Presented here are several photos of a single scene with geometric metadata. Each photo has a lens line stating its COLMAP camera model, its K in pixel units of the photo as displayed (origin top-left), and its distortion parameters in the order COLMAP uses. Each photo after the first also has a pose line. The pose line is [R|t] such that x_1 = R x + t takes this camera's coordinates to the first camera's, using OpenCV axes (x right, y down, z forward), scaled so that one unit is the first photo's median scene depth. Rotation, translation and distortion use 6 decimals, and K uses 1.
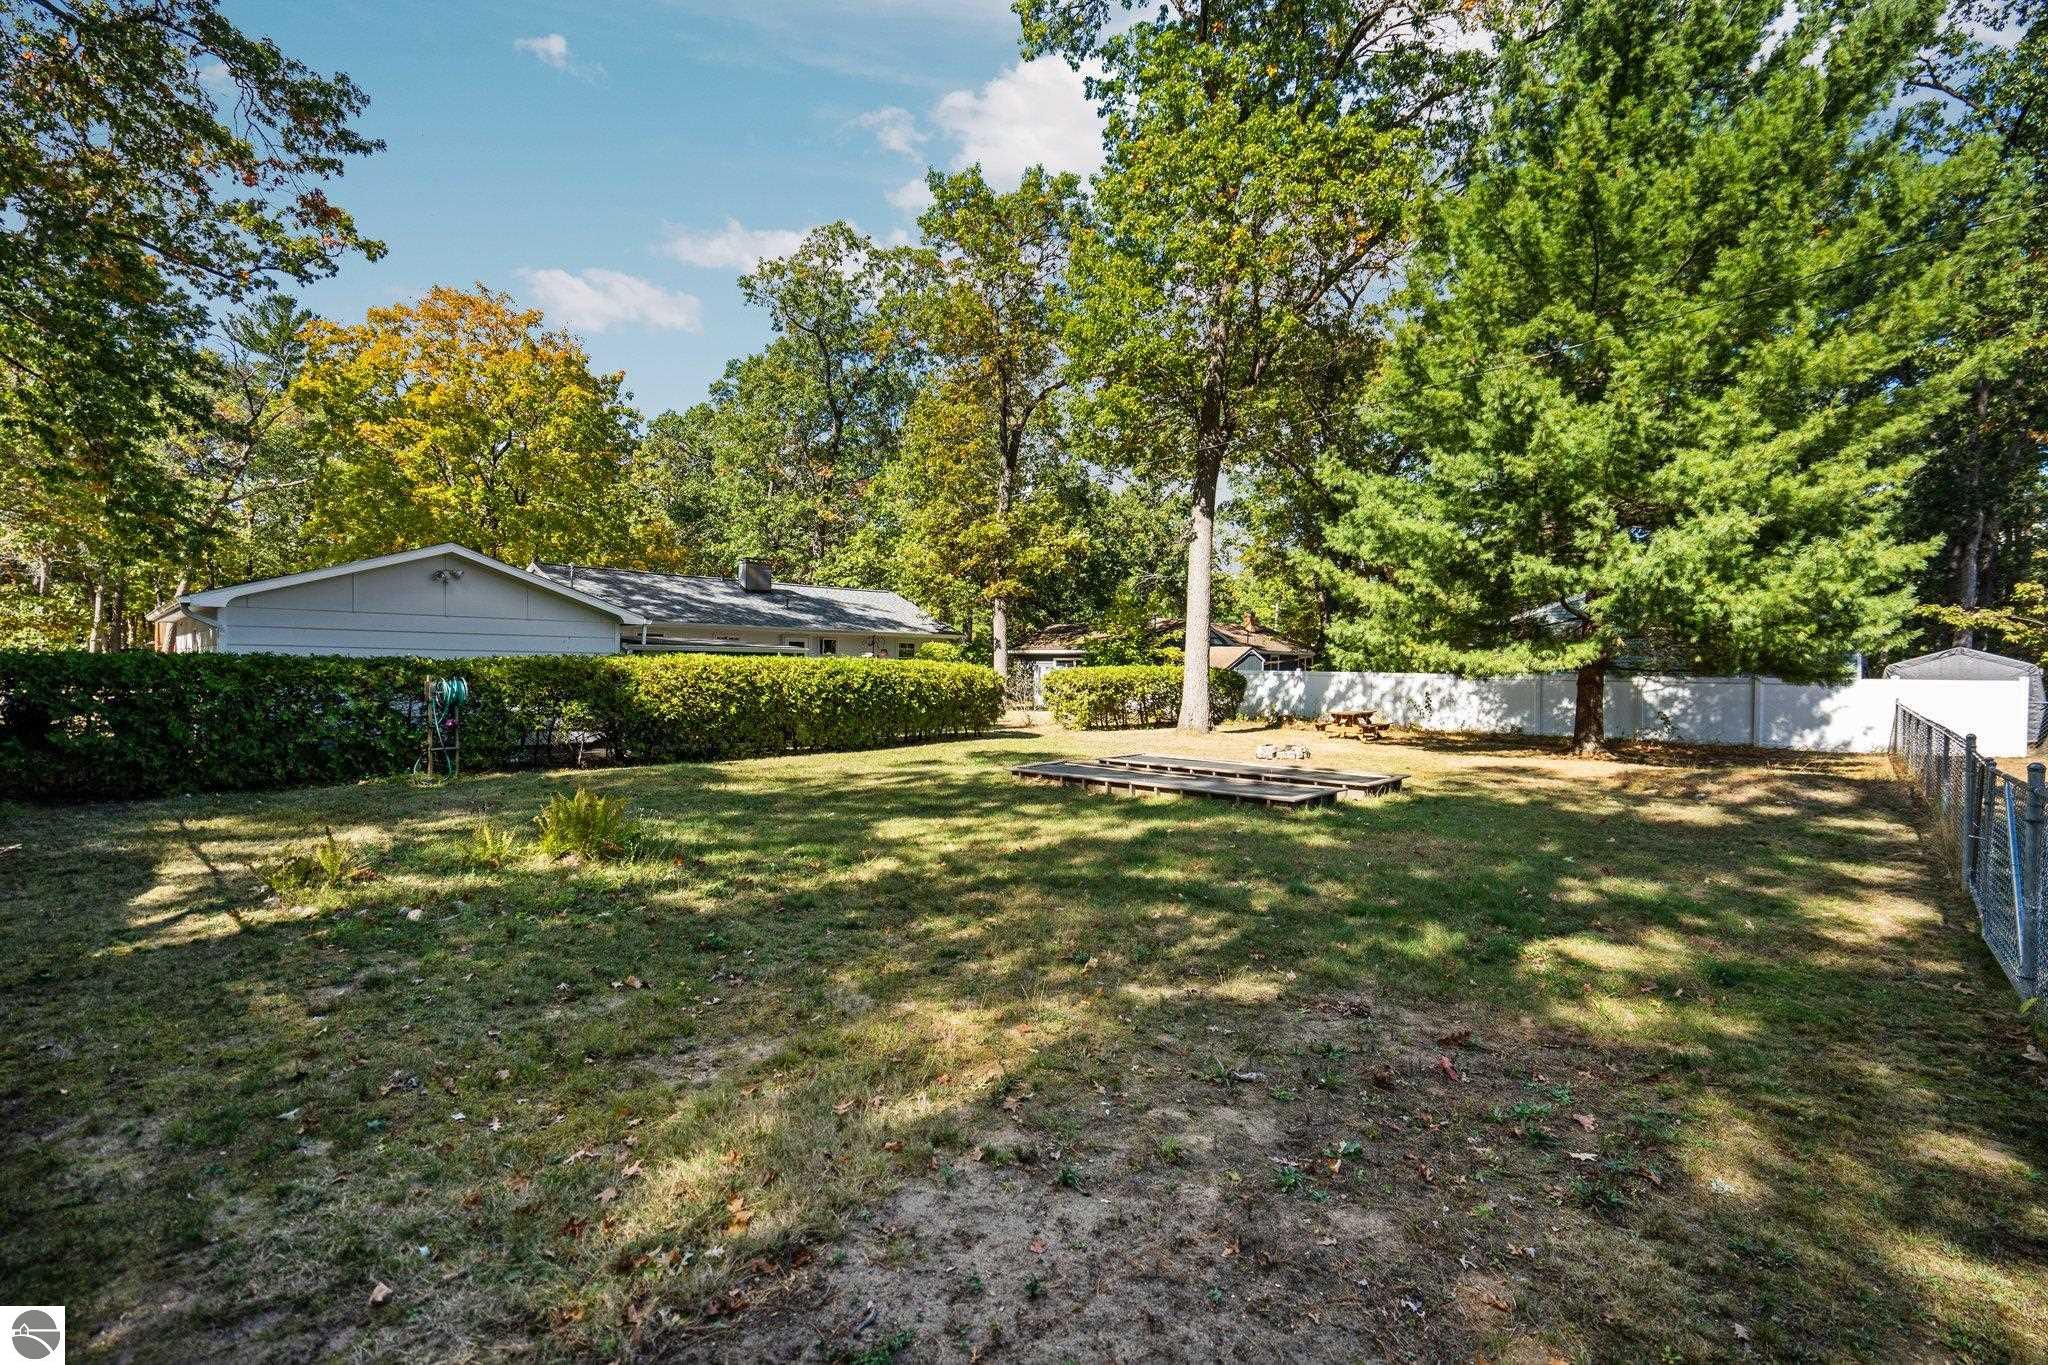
lens RADIAL K [[942.5, 0, 1017.3], [0, 942.5, 668.1], [0, 0, 1]] dist [0.003239, -0.001125]
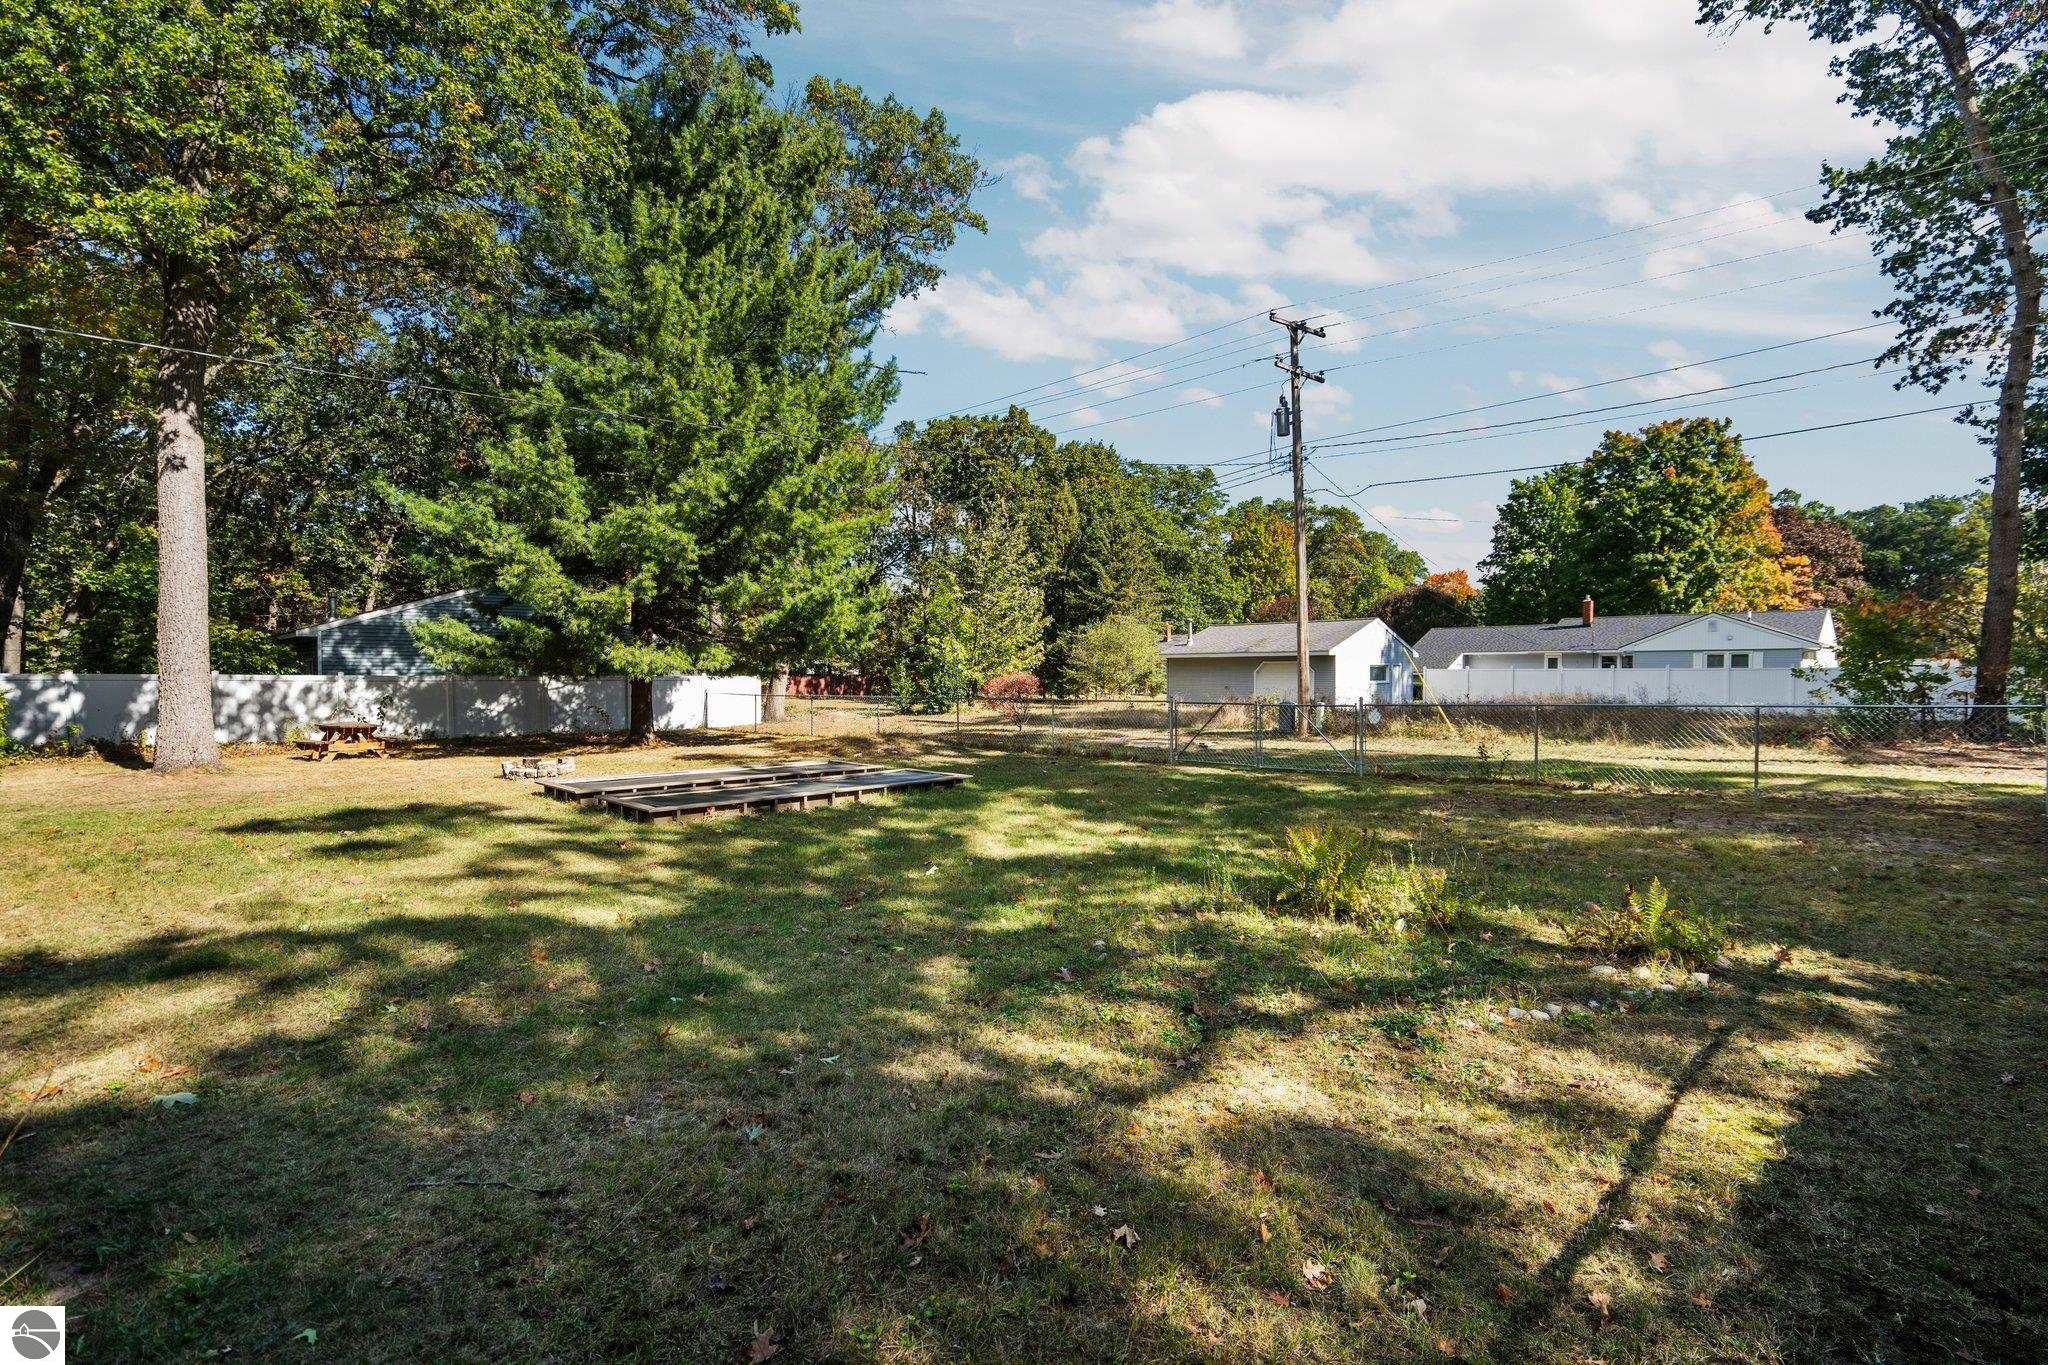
lens RADIAL K [[942.5, 0, 1008.8], [0, 942.5, 698.7], [0, 0, 1]] dist [0.003239, -0.001125]
pose [[0.026164, -0.034108, 0.999076, -0.346727], [0.001491, 0.999418, 0.034081, -0.001310], [-0.999657, 0.000598, 0.026200, 0.351772]]
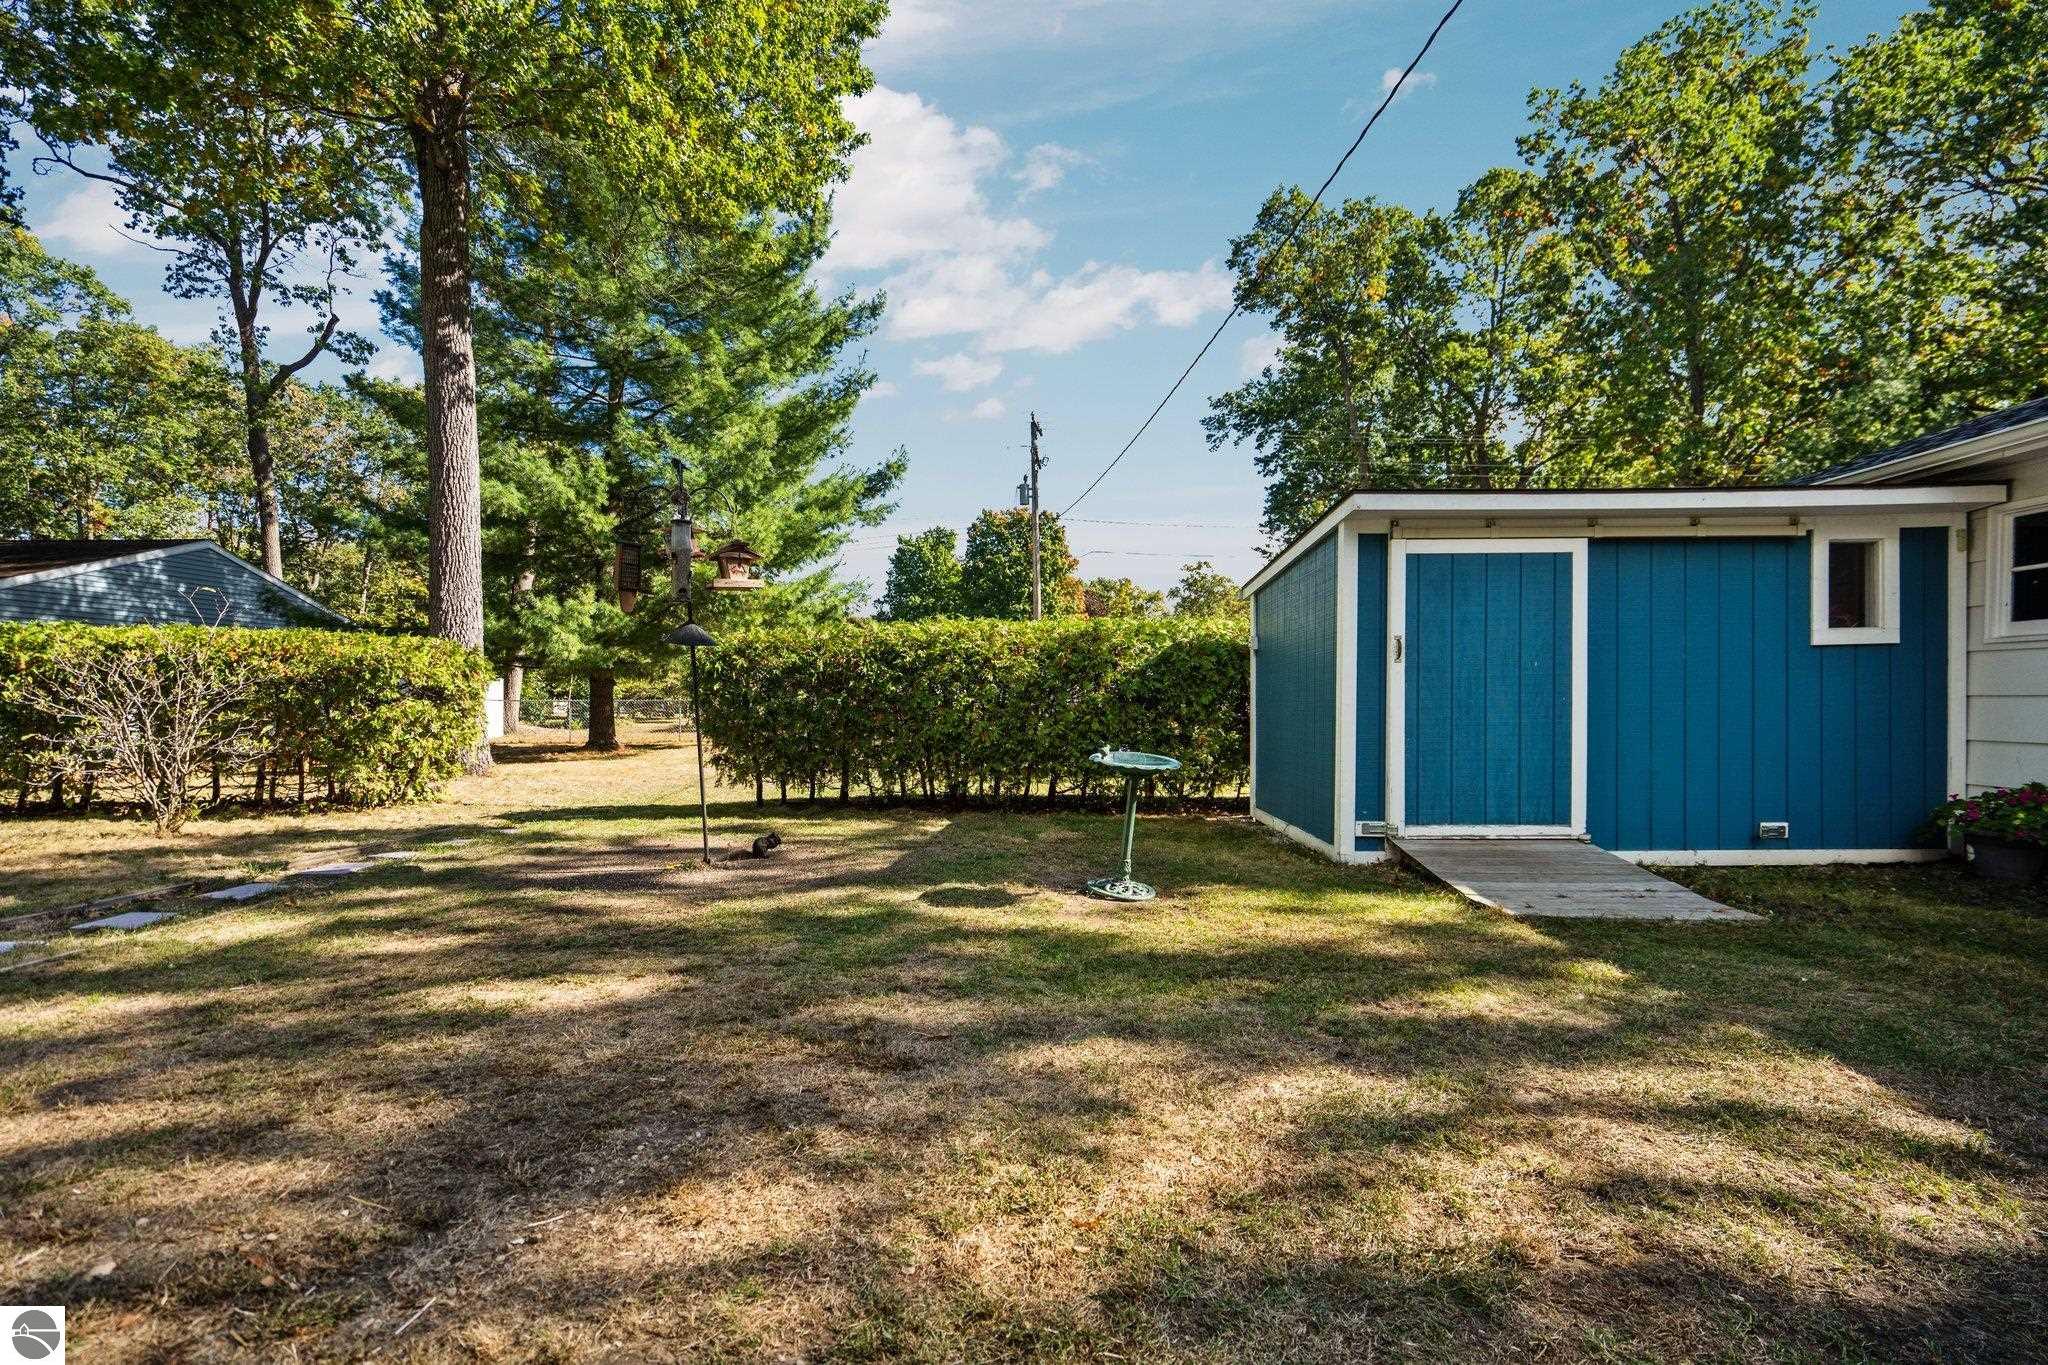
lens RADIAL K [[942.5, 0, 1032.1], [0, 942.5, 708.6], [0, 0, 1]] dist [0.003239, -0.001125]
pose [[-0.668290, -0.013126, 0.743785, -0.329708], [-0.002863, 0.999882, 0.015073, 0.025987], [-0.743895, 0.007944, -0.668249, 1.056134]]
